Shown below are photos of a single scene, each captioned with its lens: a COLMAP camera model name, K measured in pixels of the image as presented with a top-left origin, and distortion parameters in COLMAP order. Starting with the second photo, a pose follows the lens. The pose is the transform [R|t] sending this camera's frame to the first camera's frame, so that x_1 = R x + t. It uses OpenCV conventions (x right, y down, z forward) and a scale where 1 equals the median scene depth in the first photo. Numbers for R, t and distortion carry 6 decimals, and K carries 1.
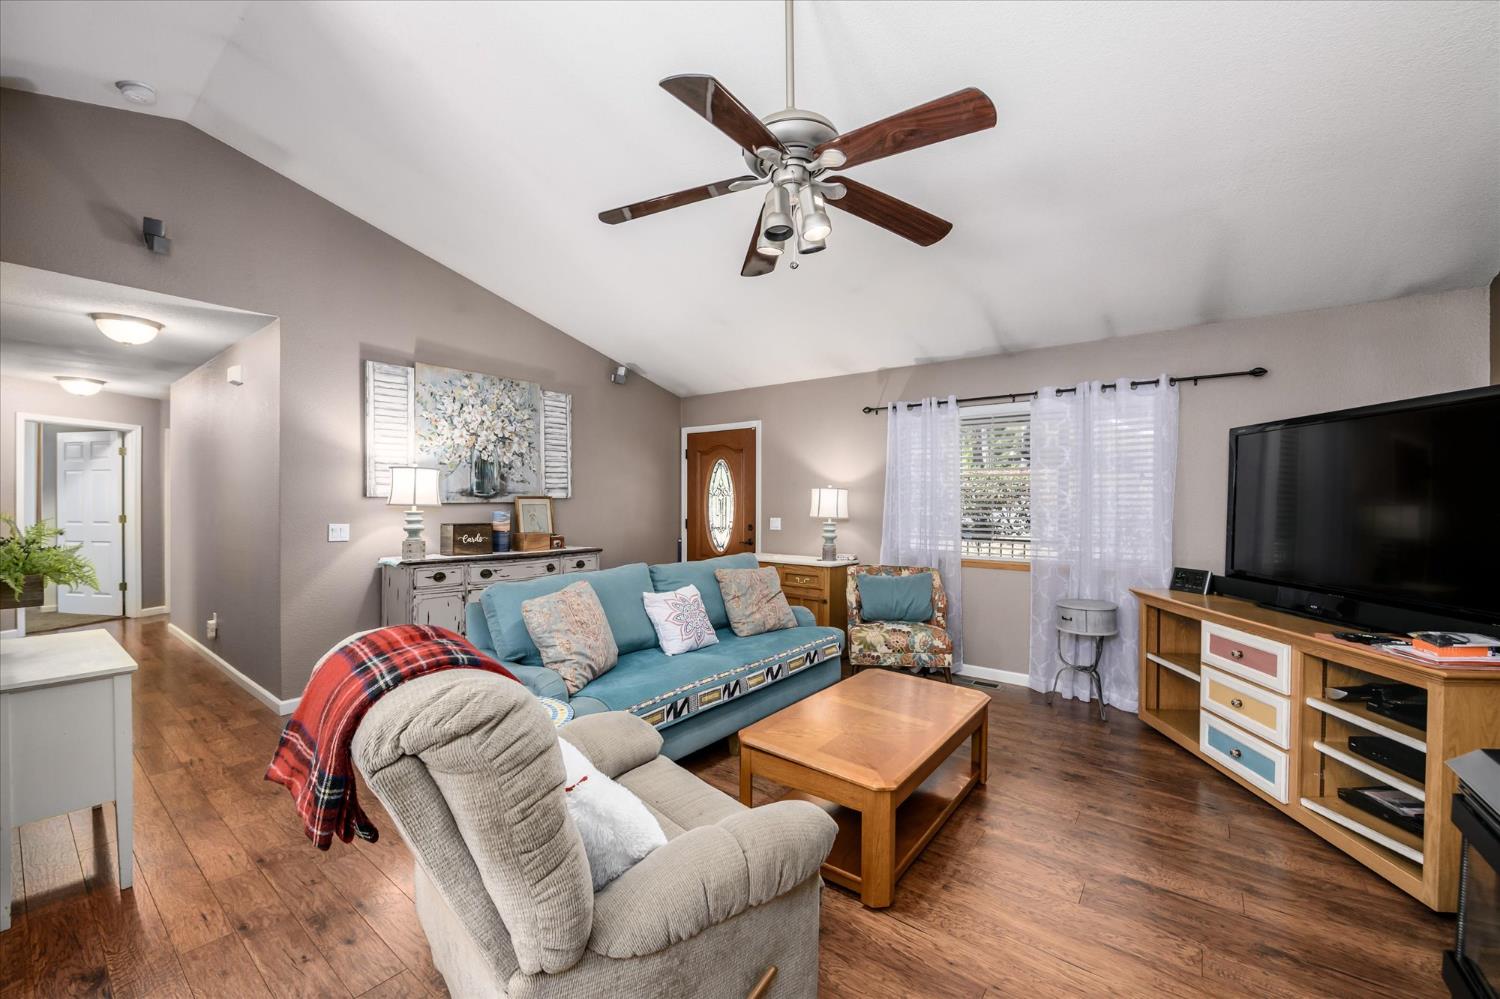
lens RADIAL K [[589.4, 0, 747.3], [0, 589.4, 501.6], [0, 0, 1]] dist [-0.009001, -0.001532]
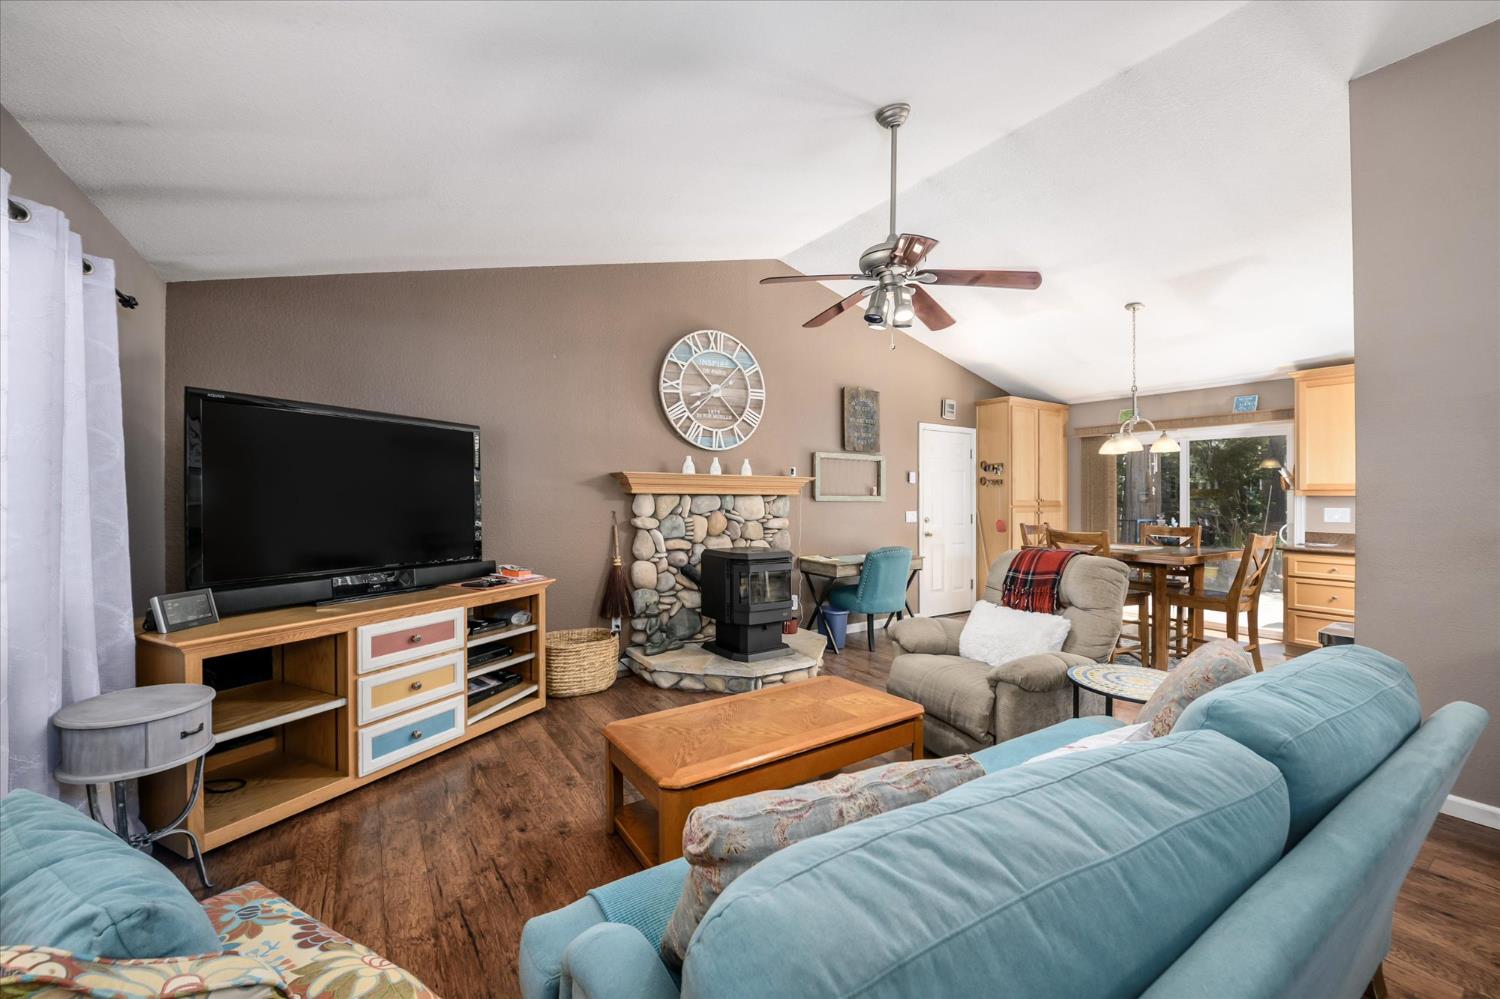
lens RADIAL K [[589.4, 0, 747.7], [0, 589.4, 498.8], [0, 0, 1]] dist [-0.009001, -0.001532]
pose [[-0.943136, -0.011773, 0.332198, -0.051148], [-0.010960, 0.999931, 0.004321, 0.002230], [-0.332226, 0.000435, -0.943200, 1.627205]]
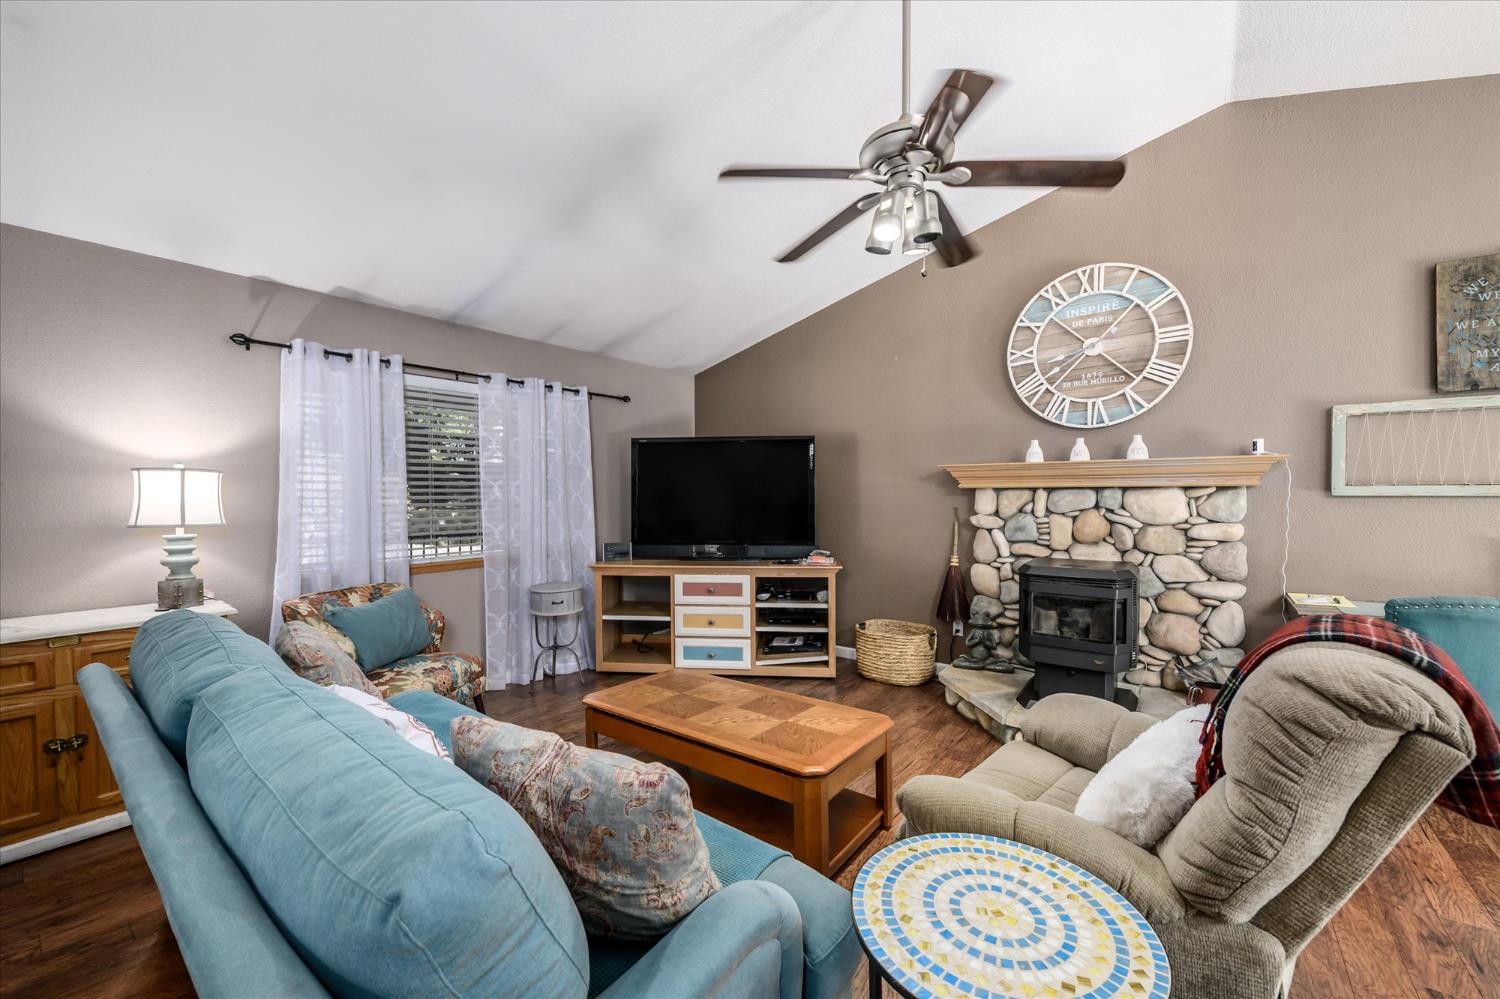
lens RADIAL K [[589.4, 0, 742.7], [0, 589.4, 503.8], [0, 0, 1]] dist [-0.009001, -0.001532]
pose [[0.007922, -0.026190, 0.999626, -0.634672], [0.007330, 0.999632, 0.026132, -0.004840], [-0.999942, 0.007120, 0.008111, 0.823968]]
